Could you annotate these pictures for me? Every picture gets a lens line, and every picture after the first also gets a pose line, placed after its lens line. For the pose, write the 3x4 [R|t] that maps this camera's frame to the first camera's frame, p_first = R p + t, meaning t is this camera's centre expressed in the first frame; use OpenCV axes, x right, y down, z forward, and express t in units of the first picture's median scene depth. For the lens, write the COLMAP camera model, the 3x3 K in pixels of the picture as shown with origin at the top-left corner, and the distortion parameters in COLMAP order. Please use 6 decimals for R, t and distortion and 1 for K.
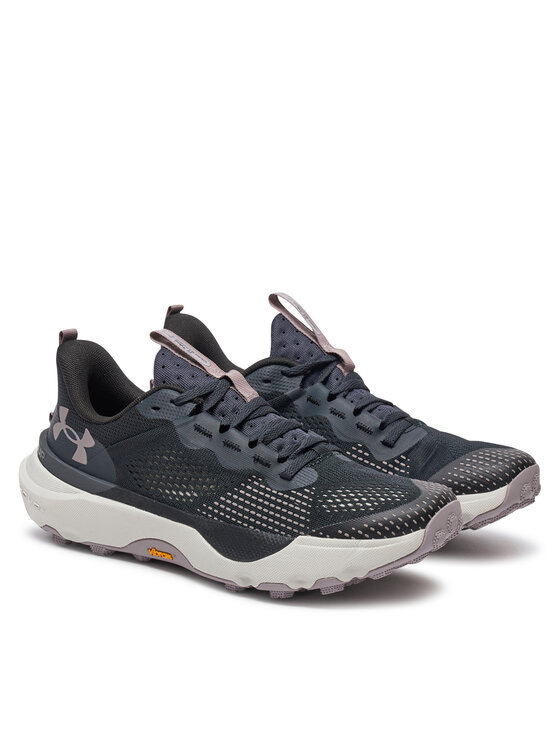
lens RADIAL K [[2195.2, 0, 280.0], [0, 2195.2, 373.0], [0, 0, 1]] dist [-0.112279, 0.000000]
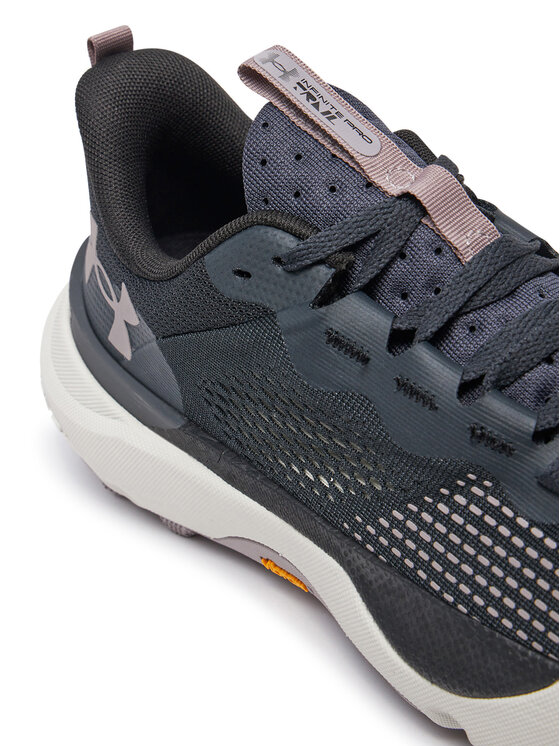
lens RADIAL K [[1549.4, 0, 280.6], [0, 1549.4, 373.2], [0, 0, 1]] dist [0.001649, 0.000000]
pose [[0.964709, 0.026805, -0.261951, 0.026573], [0.066505, 0.937751, 0.340881, -0.064780], [0.254782, -0.346272, 0.902874, 0.737026]]
